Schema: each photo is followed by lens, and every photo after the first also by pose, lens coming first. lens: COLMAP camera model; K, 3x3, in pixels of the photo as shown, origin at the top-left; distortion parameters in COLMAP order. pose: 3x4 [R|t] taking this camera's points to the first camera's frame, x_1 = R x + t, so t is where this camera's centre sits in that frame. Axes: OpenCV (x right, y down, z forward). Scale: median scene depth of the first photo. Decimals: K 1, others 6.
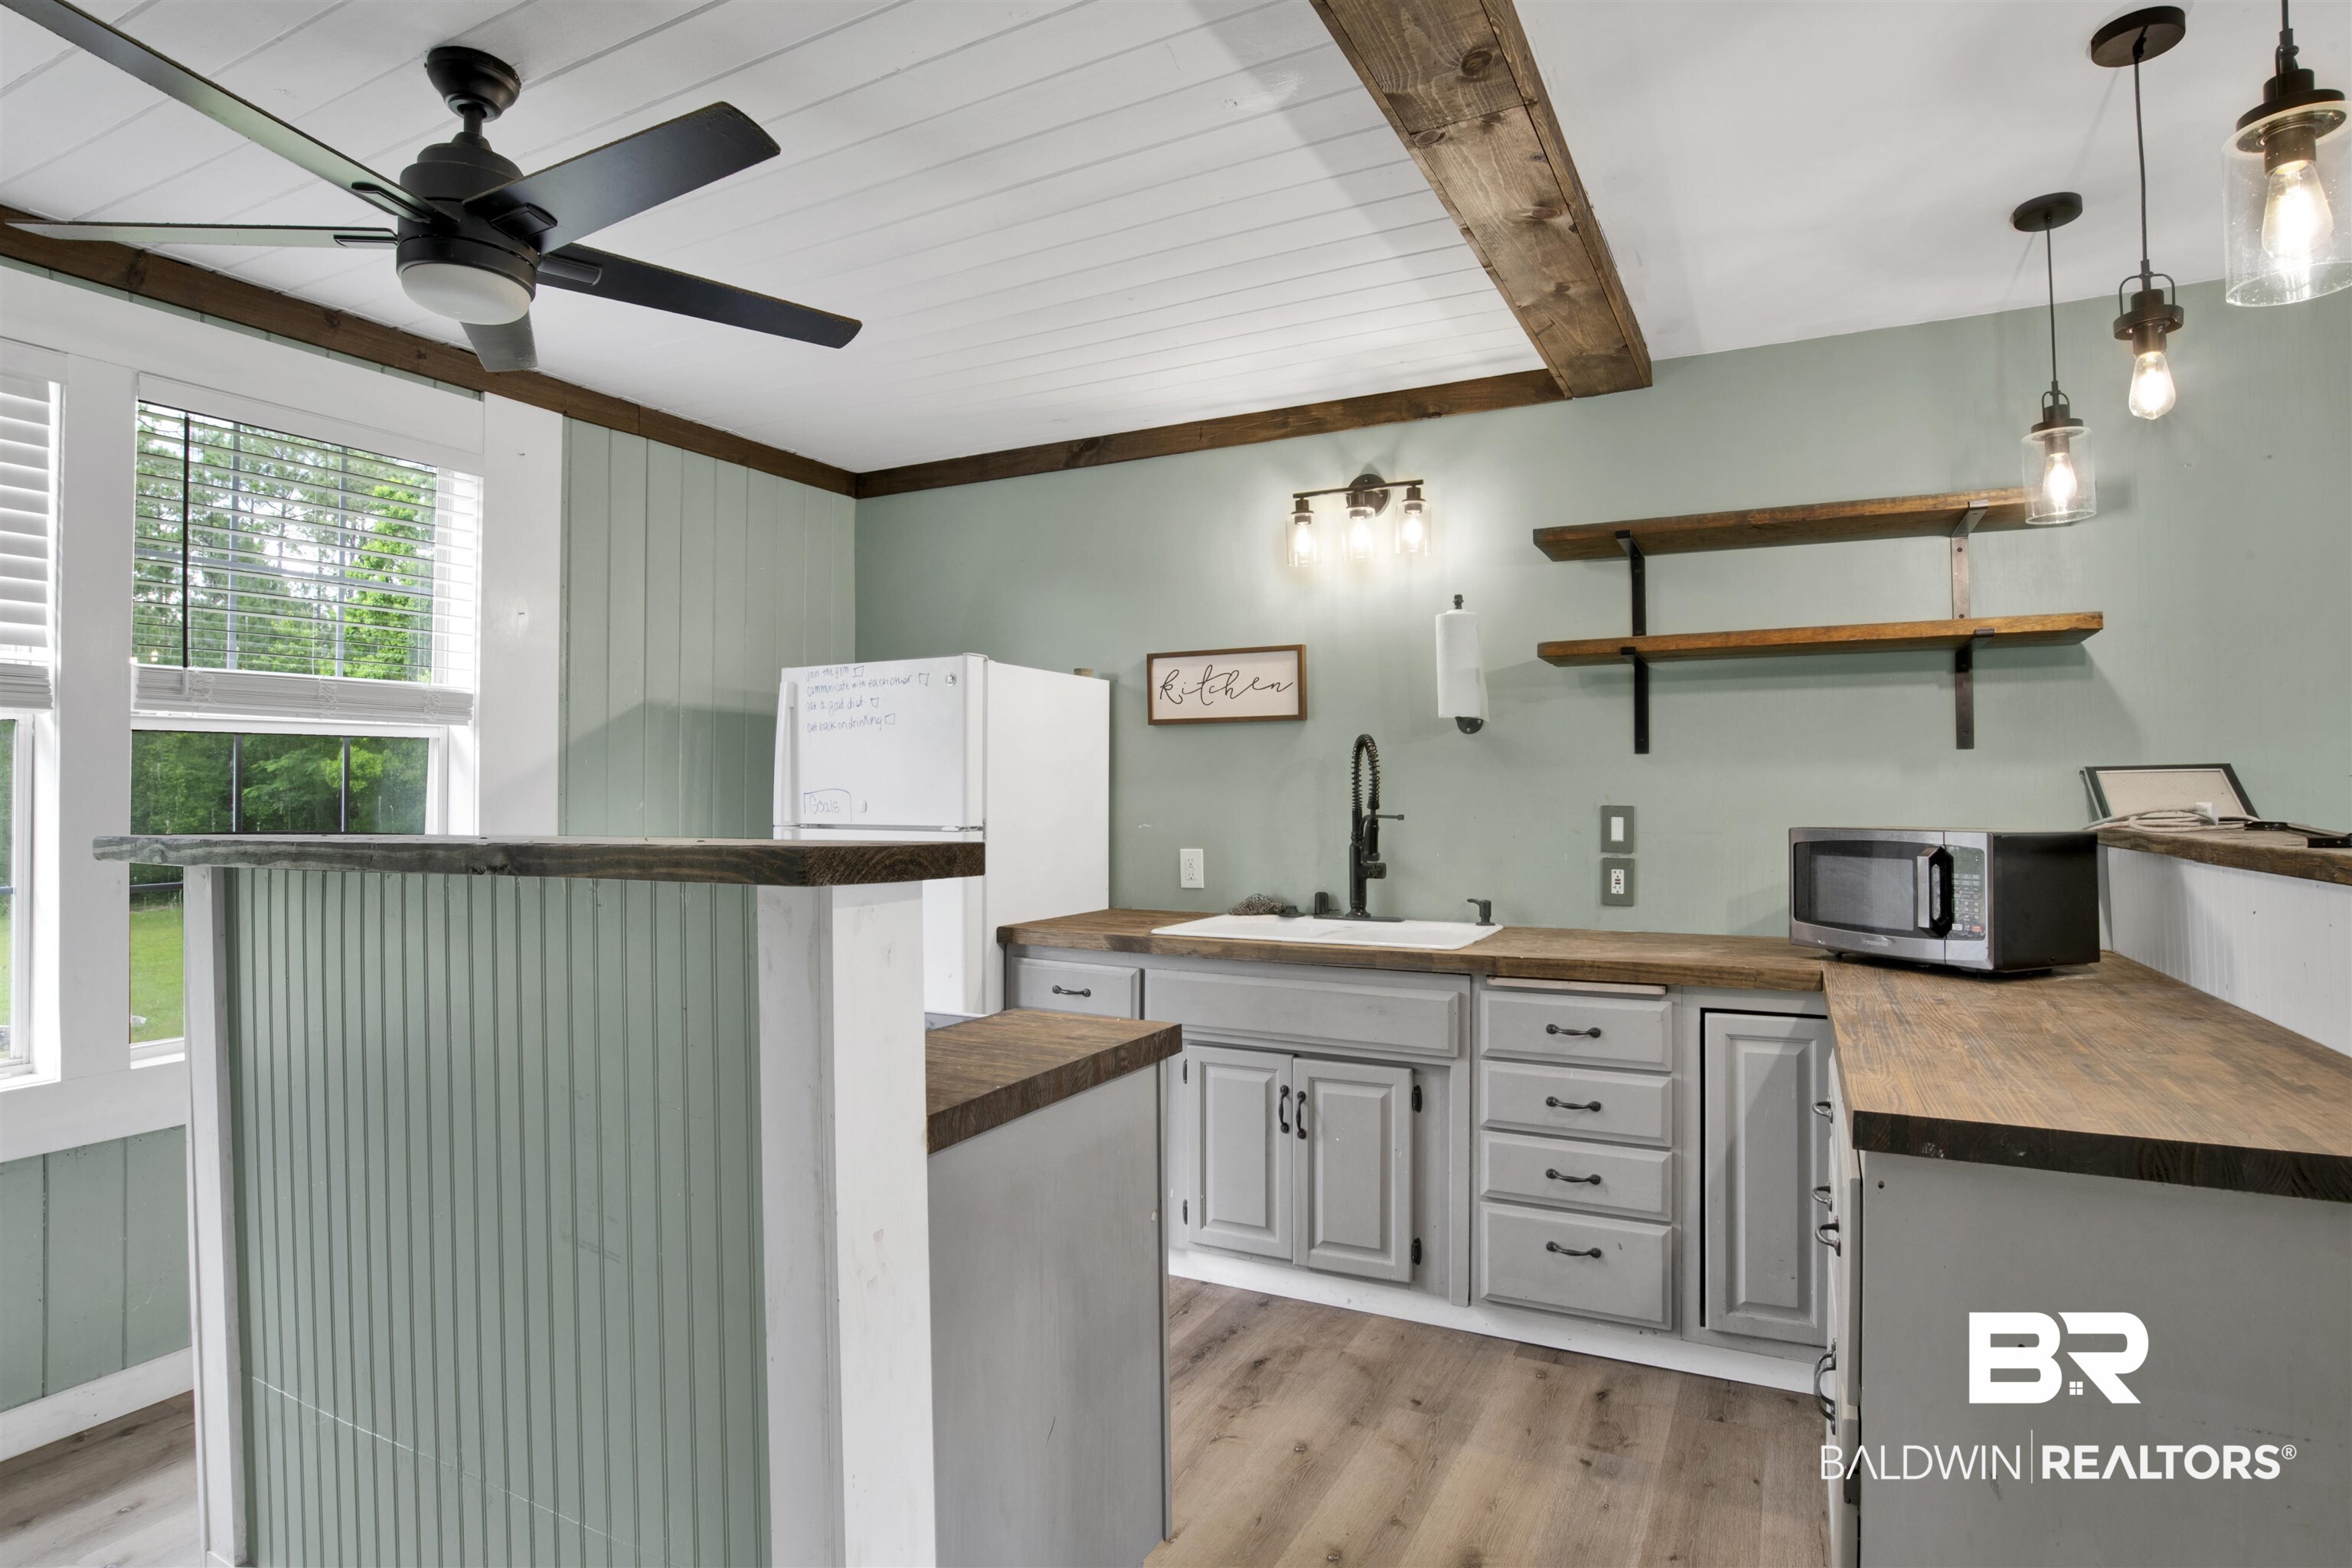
lens RADIAL K [[1220.5, 0, 1179.5], [0, 1220.5, 768.9], [0, 0, 1]] dist [-0.064275, 0.018913]
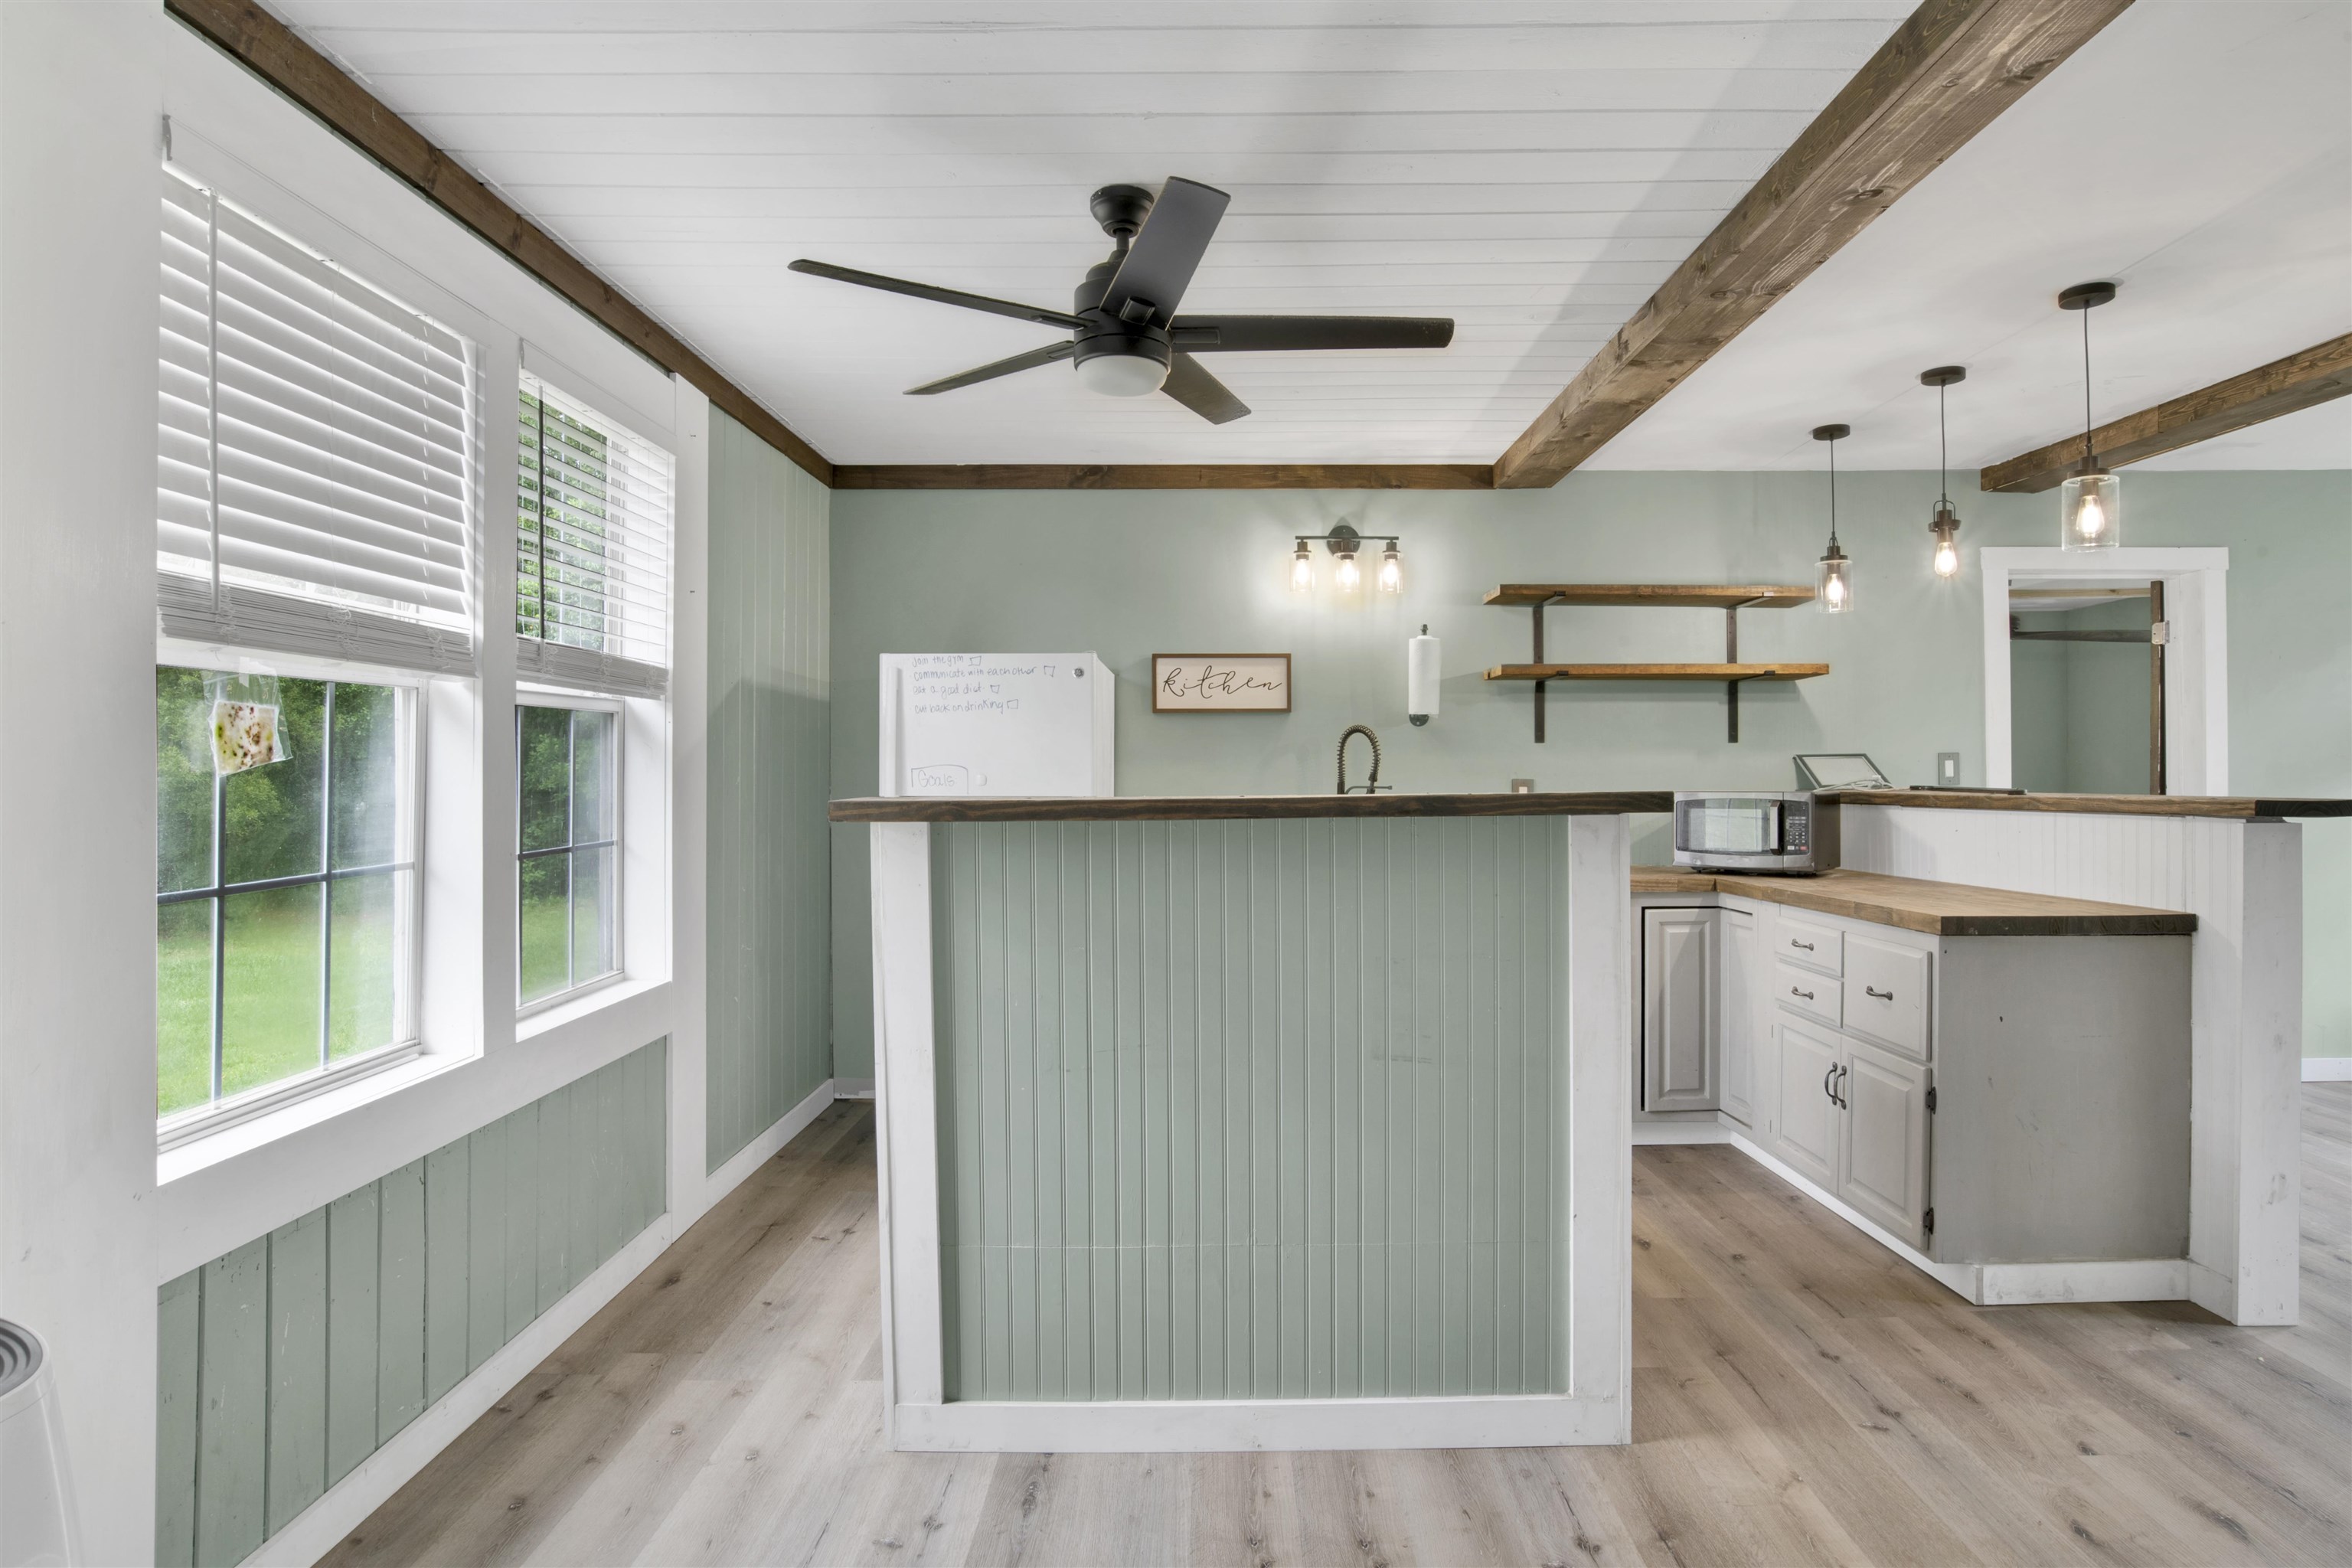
lens RADIAL K [[1238.8, 0, 1194.0], [0, 1238.8, 766.2], [0, 0, 1]] dist [-0.076236, 0.029084]
pose [[0.893620, 0.004273, 0.448804, -0.658396], [-0.009509, 0.999910, 0.009412, 0.005439], [-0.448723, -0.012678, 0.893581, -0.130701]]
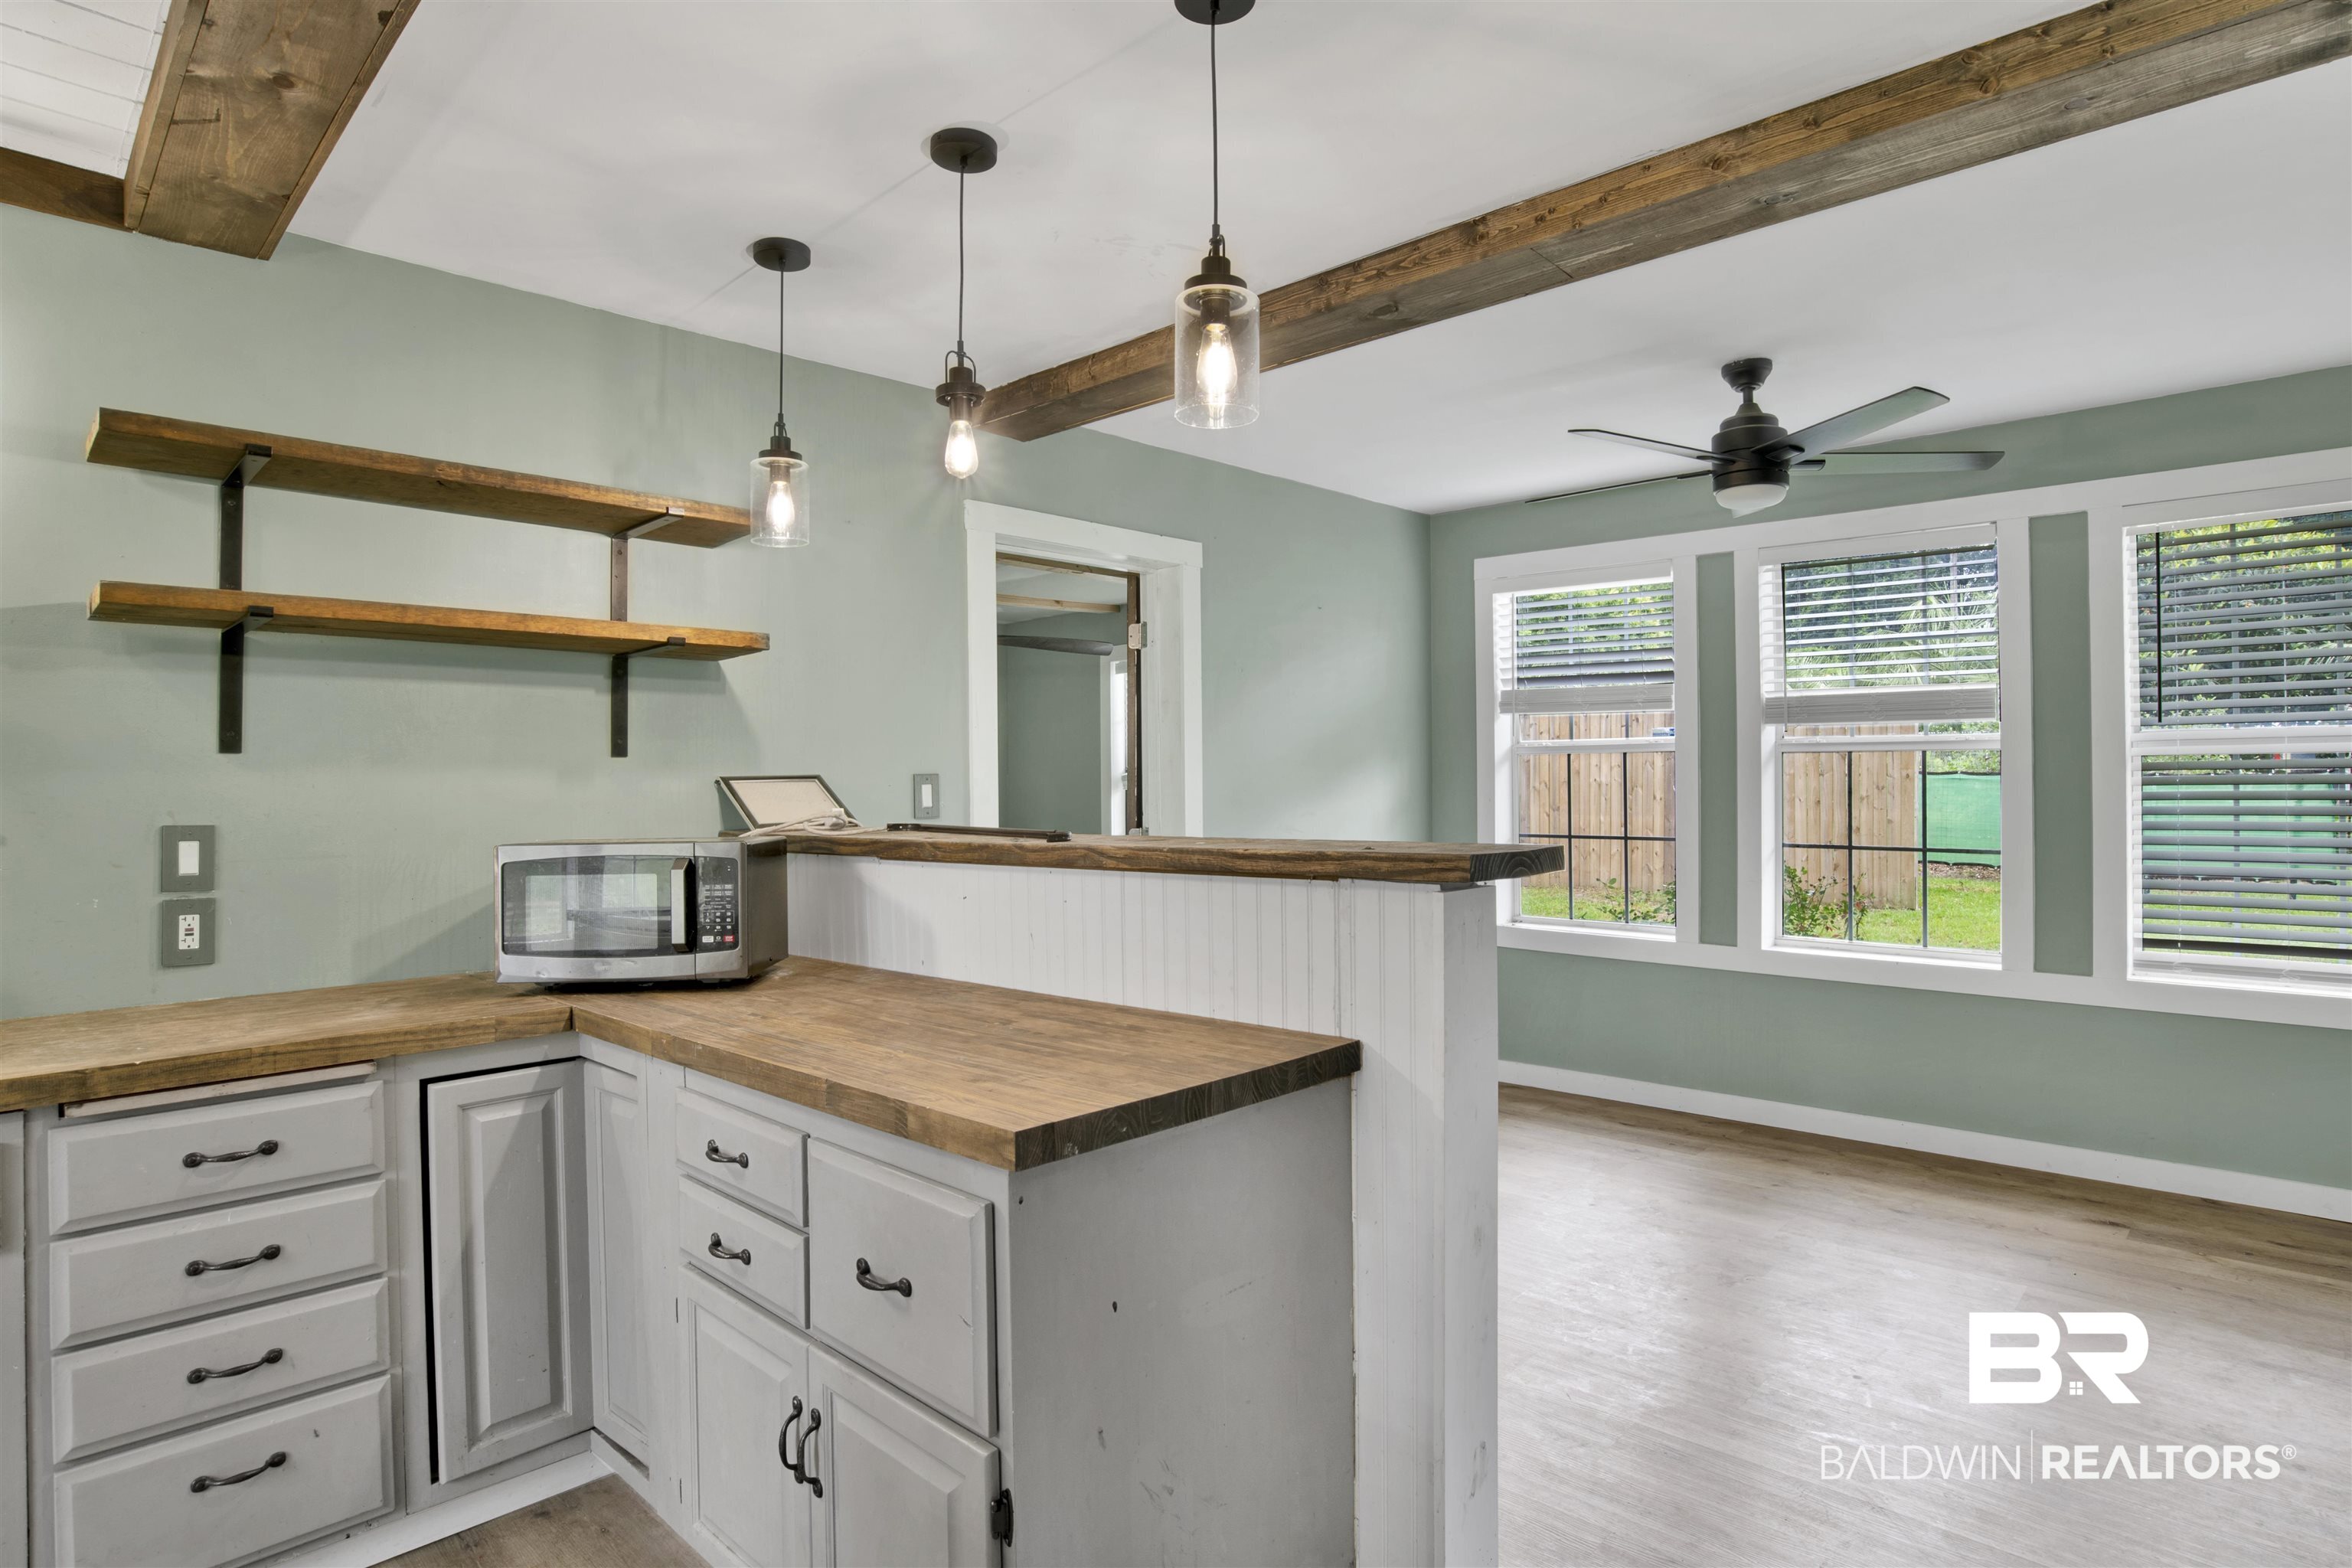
lens RADIAL K [[1238.8, 0, 1194.0], [0, 1238.8, 766.2], [0, 0, 1]] dist [-0.076236, 0.029084]
pose [[0.282480, 0.016386, 0.959133, -0.146829], [-0.007315, 0.999862, -0.014928, 0.001781], [-0.959245, -0.002799, 0.282561, 0.242836]]
